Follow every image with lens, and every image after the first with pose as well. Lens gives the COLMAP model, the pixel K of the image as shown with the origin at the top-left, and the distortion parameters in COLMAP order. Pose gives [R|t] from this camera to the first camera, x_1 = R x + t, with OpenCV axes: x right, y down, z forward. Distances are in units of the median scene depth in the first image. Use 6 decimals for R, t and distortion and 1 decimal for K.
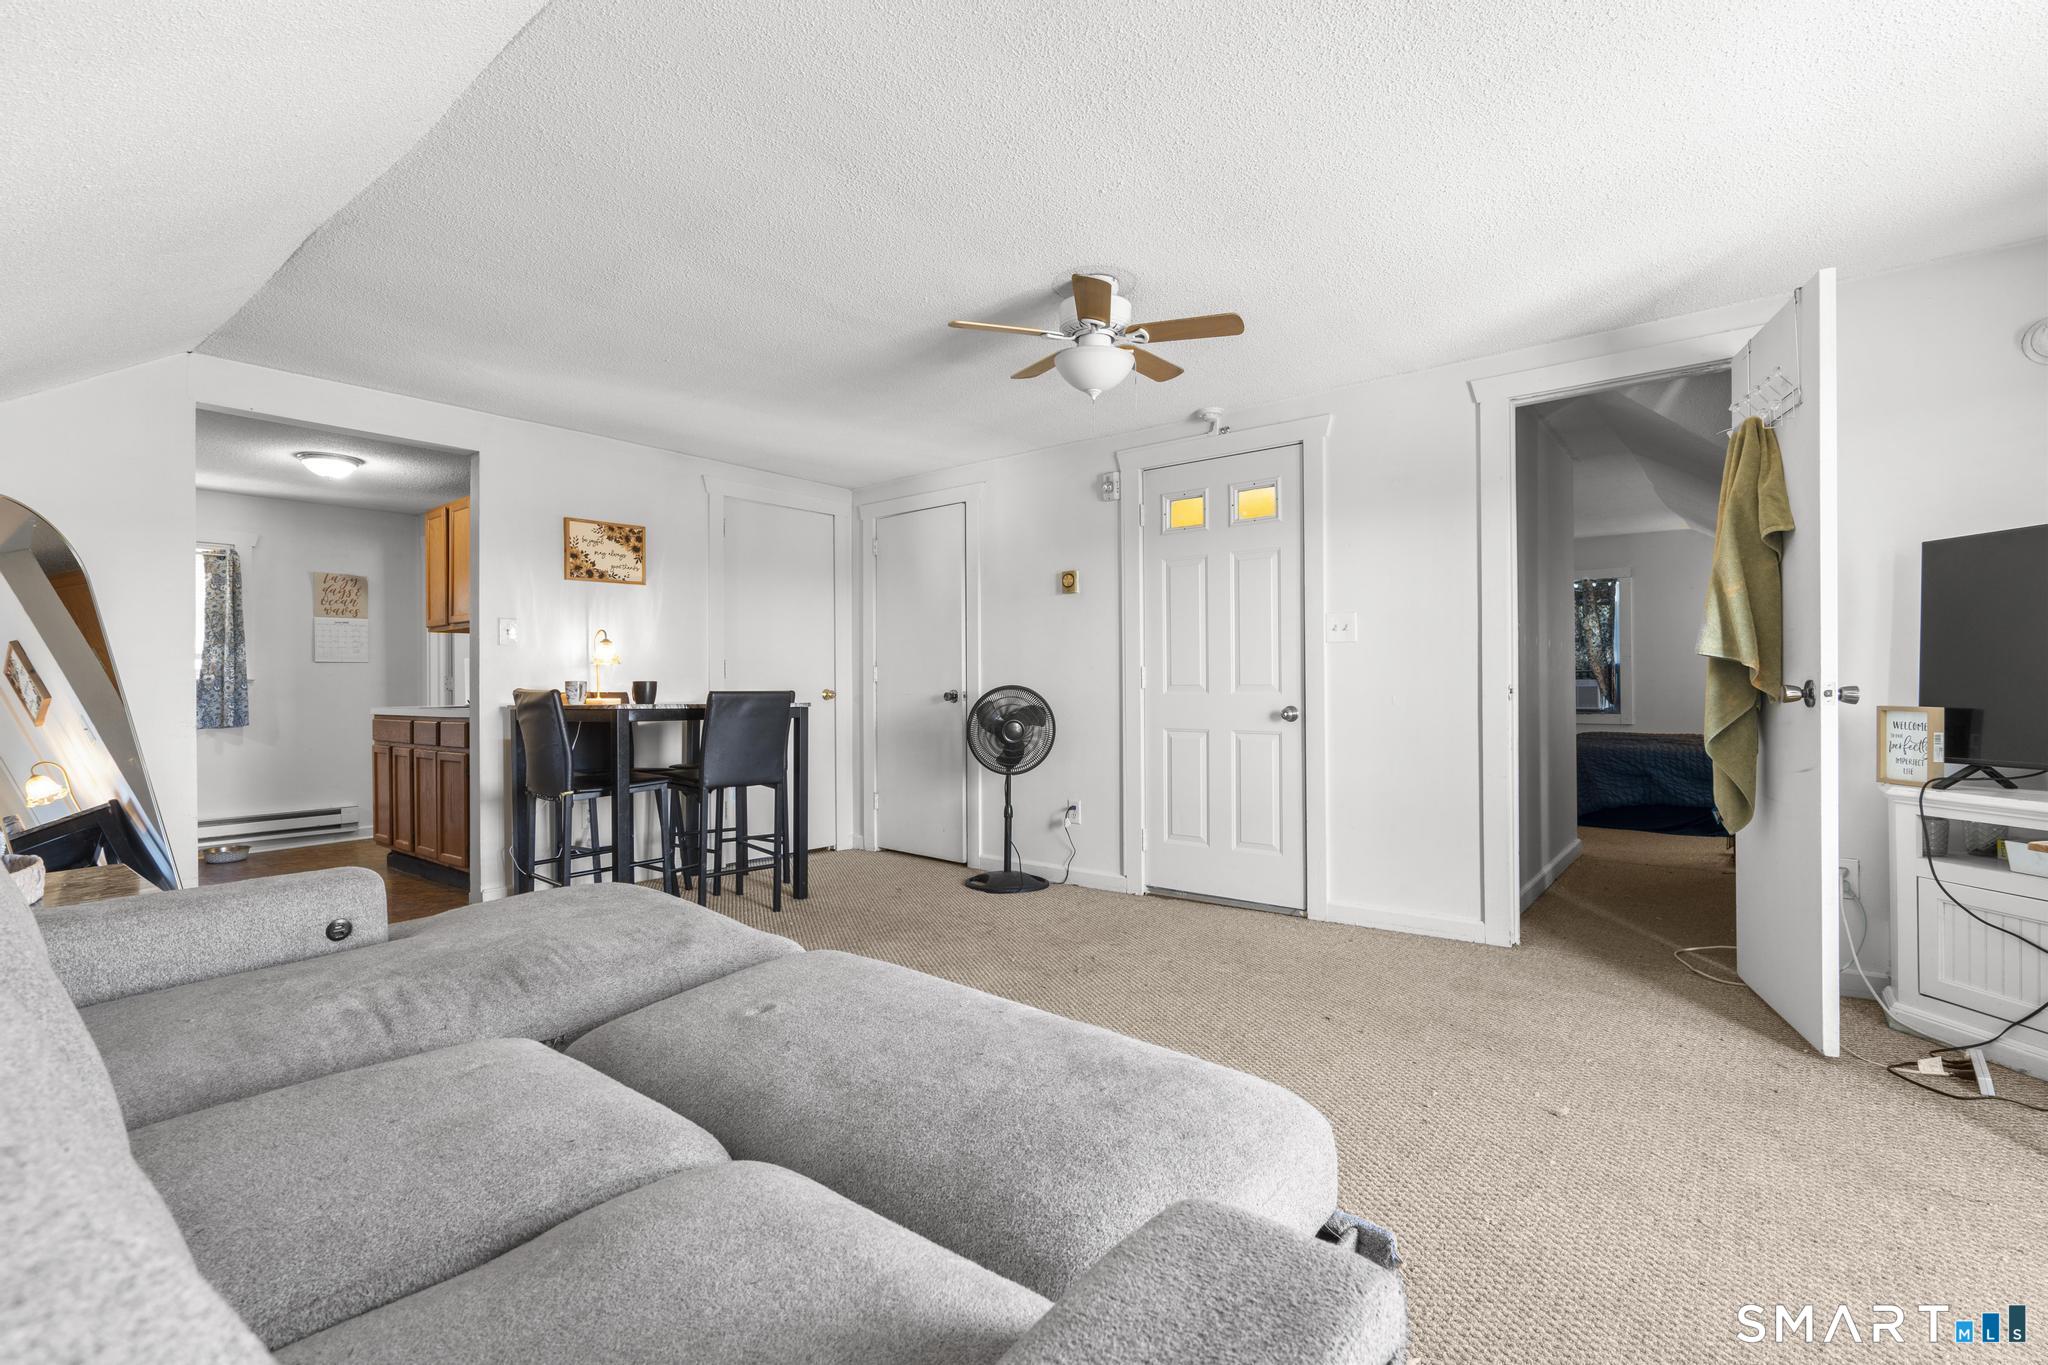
lens RADIAL K [[918.5, 0, 1029.8], [0, 918.5, 680.0], [0, 0, 1]] dist [0.002152, -0.000176]
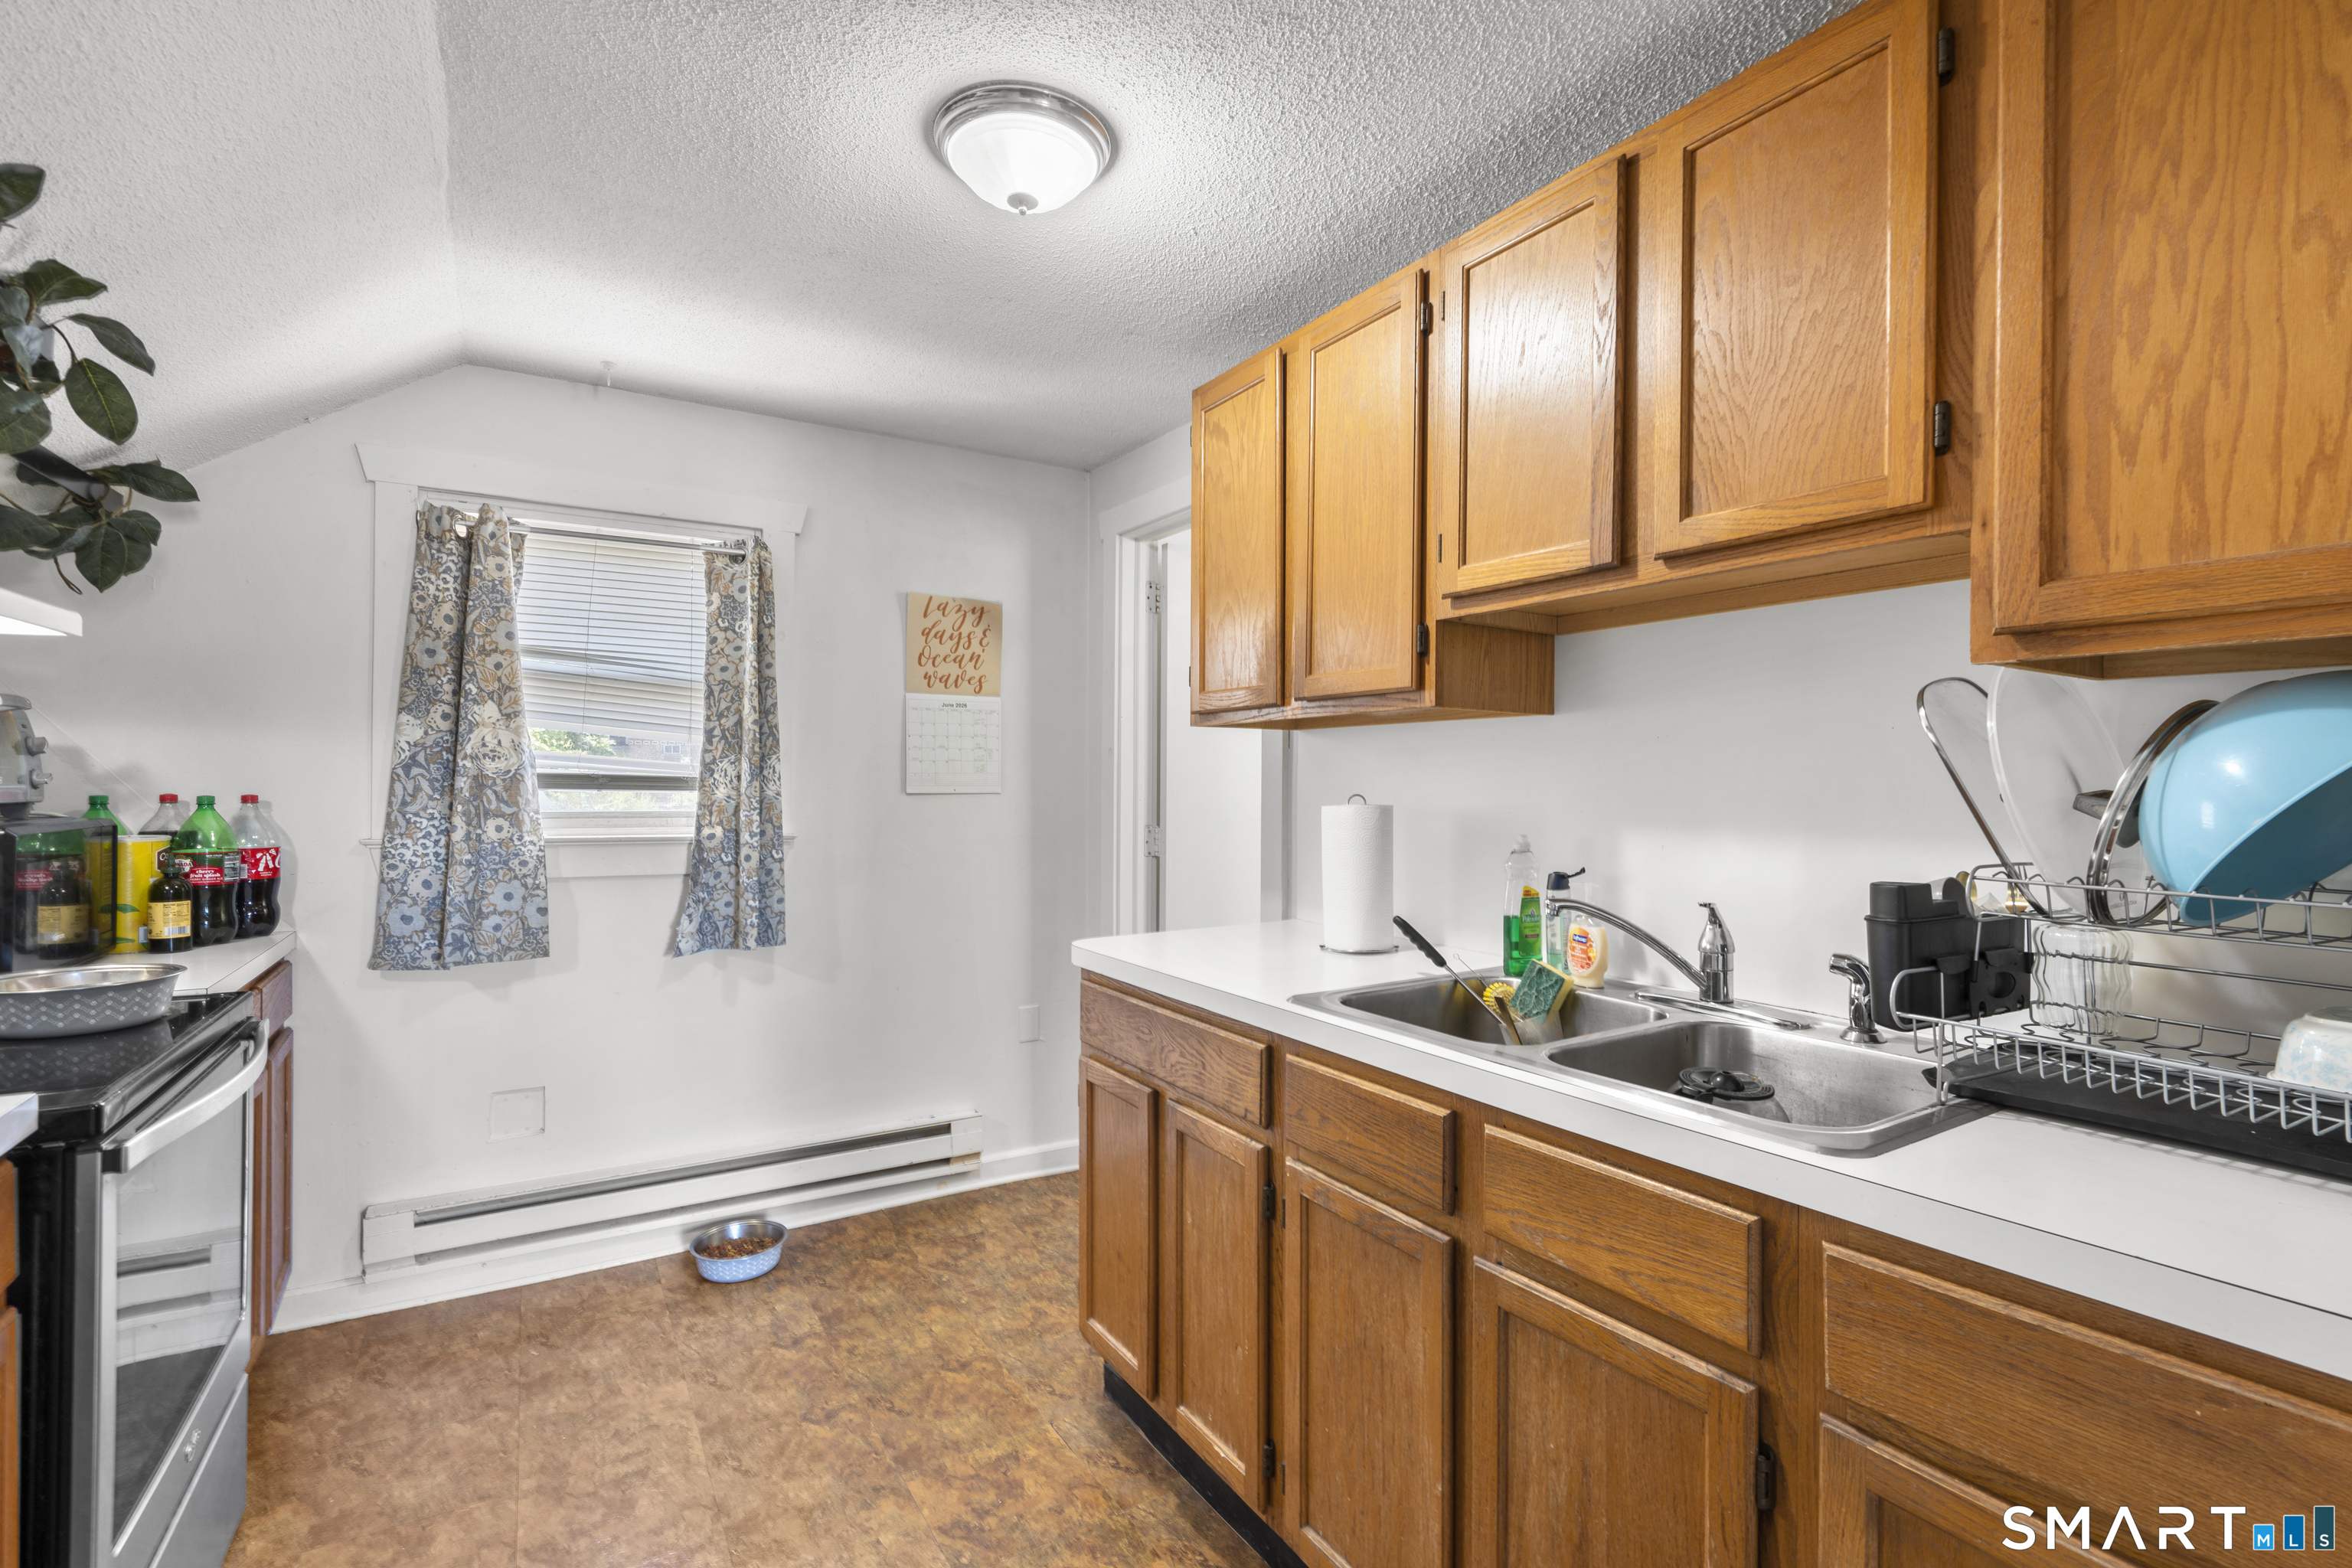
lens RADIAL K [[1054.9, 0, 1173.6], [0, 1054.9, 782.1], [0, 0, 1]] dist [0.002152, -0.000176]
pose [[0.941138, 0.013391, -0.337756, -0.515843], [-0.011074, 0.999900, 0.008785, -0.033399], [0.337840, -0.004527, 0.941193, 0.601037]]
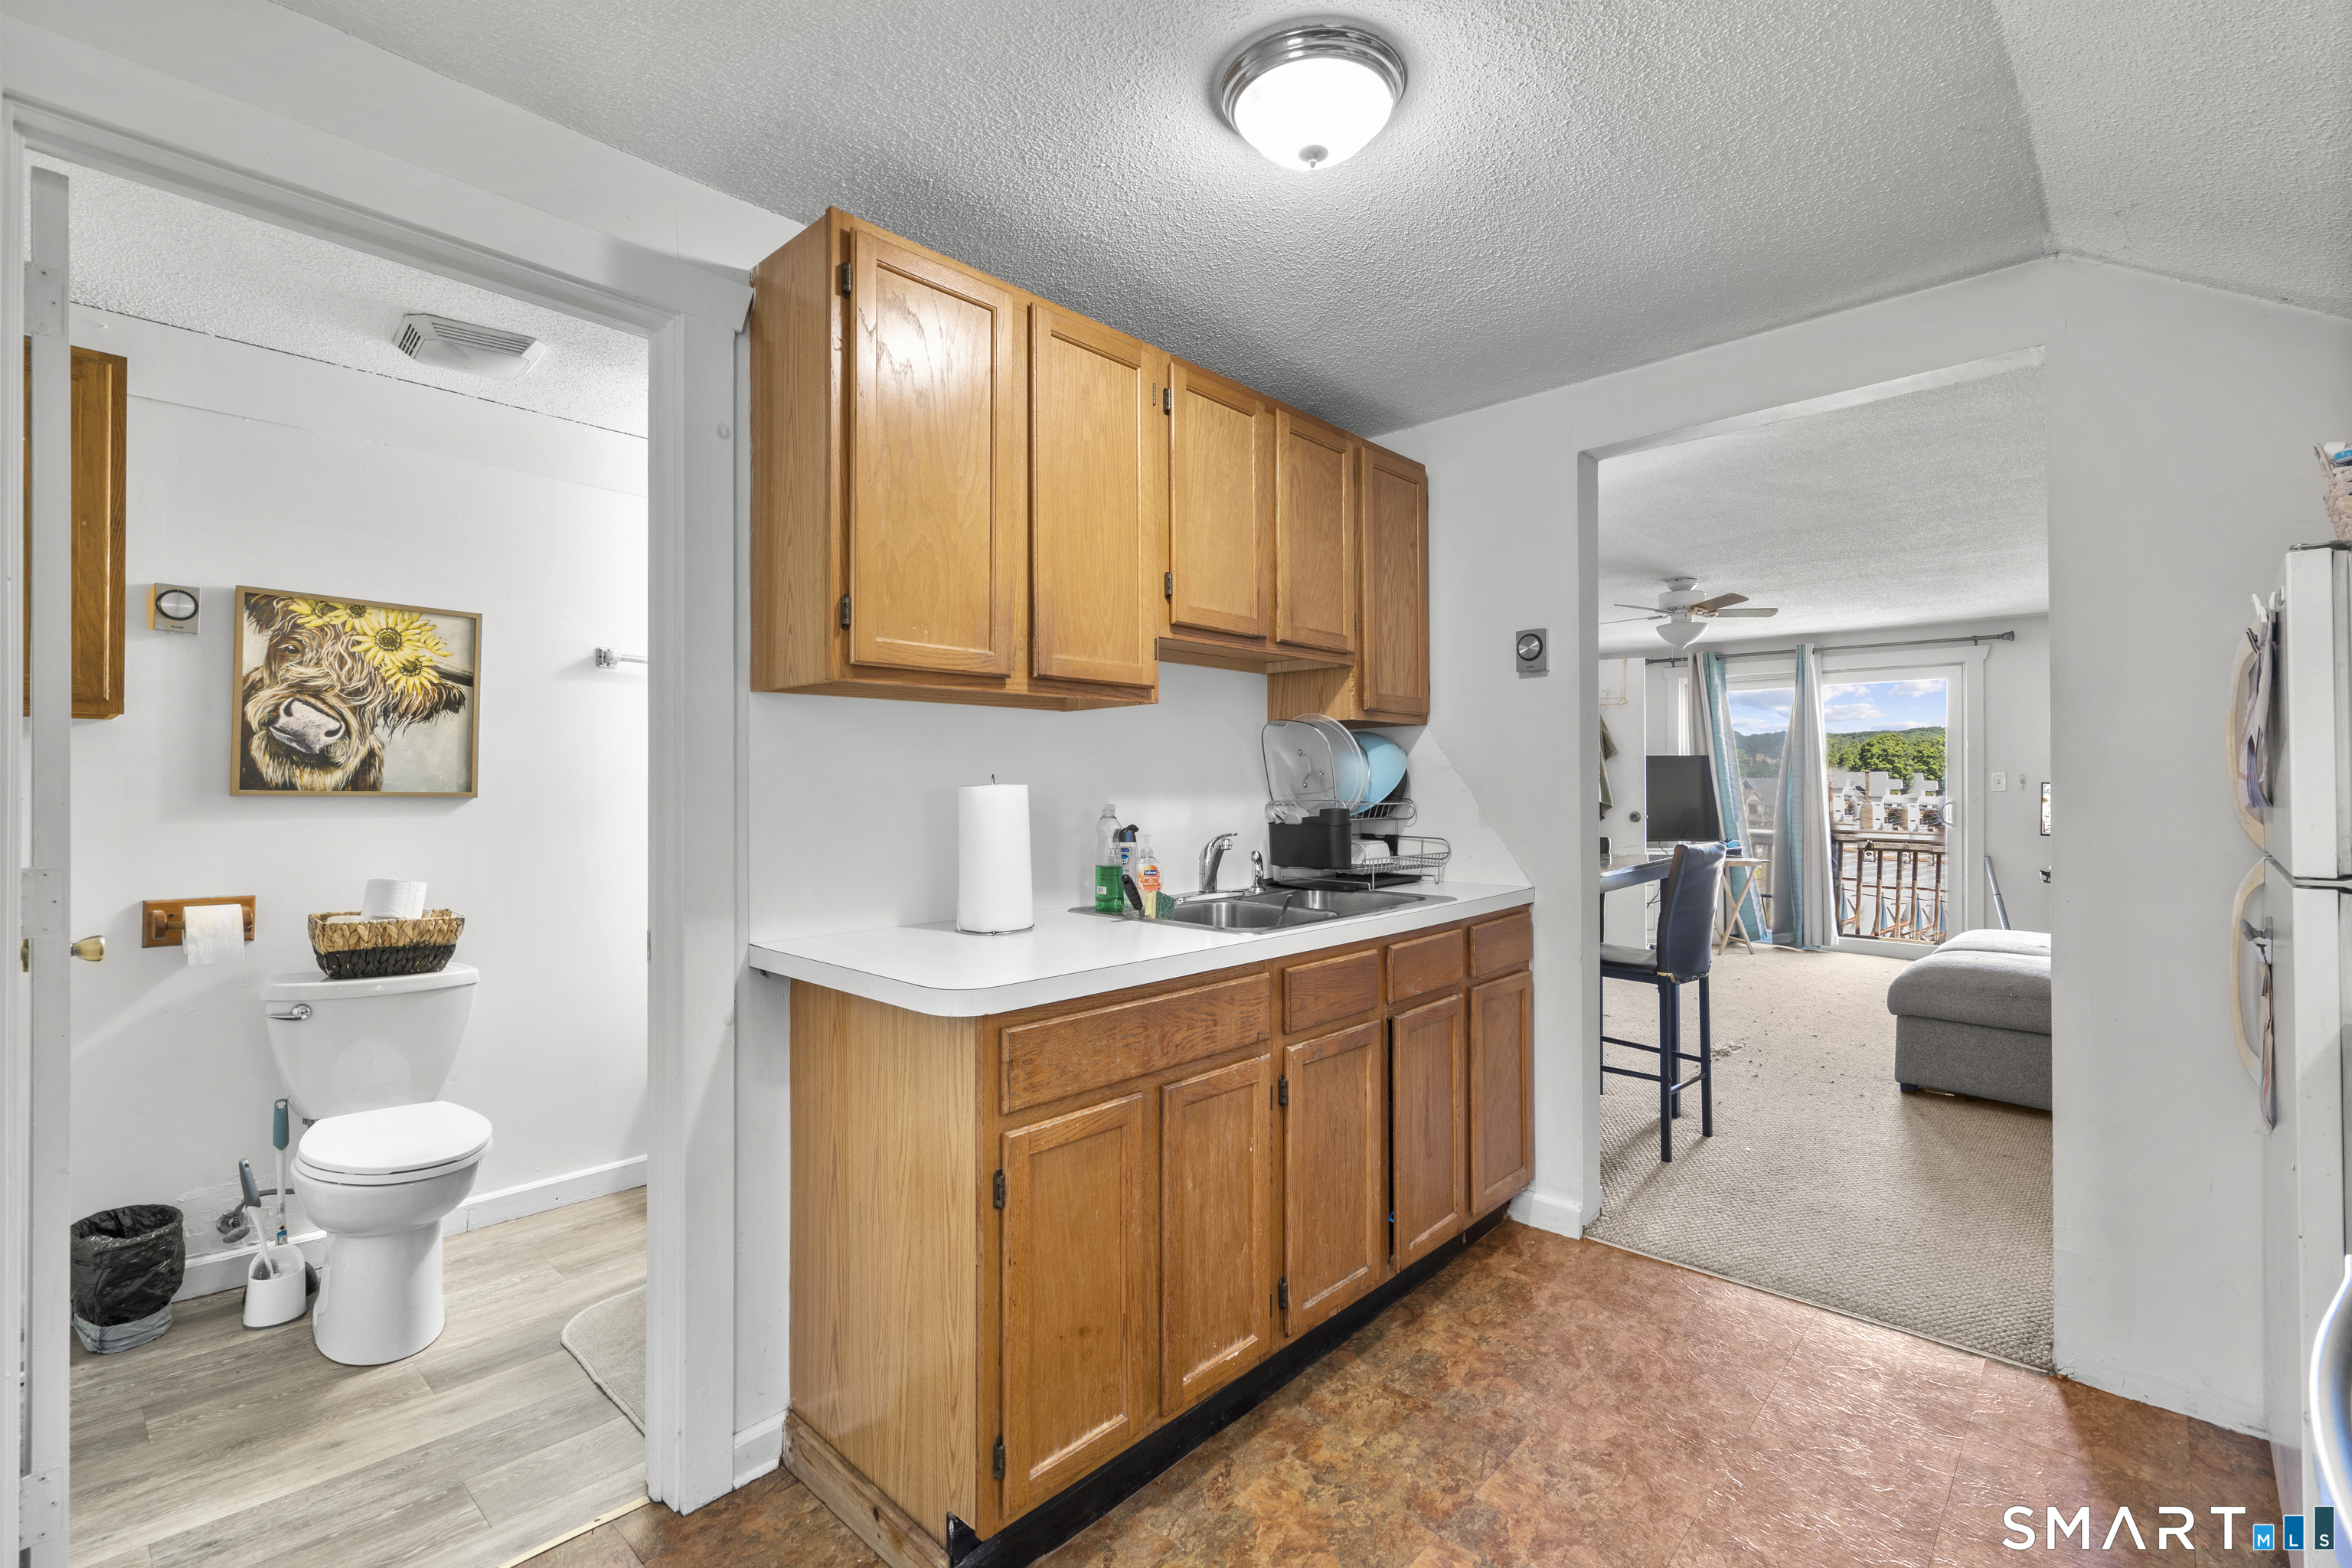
lens RADIAL K [[1054.9, 0, 1174.3], [0, 1054.9, 779.4], [0, 0, 1]] dist [0.002152, -0.000176]
pose [[0.077887, 0.011565, 0.996895, -0.930996], [-0.004544, 0.999926, -0.011245, -0.020836], [-0.996952, -0.003655, 0.077934, 0.873421]]
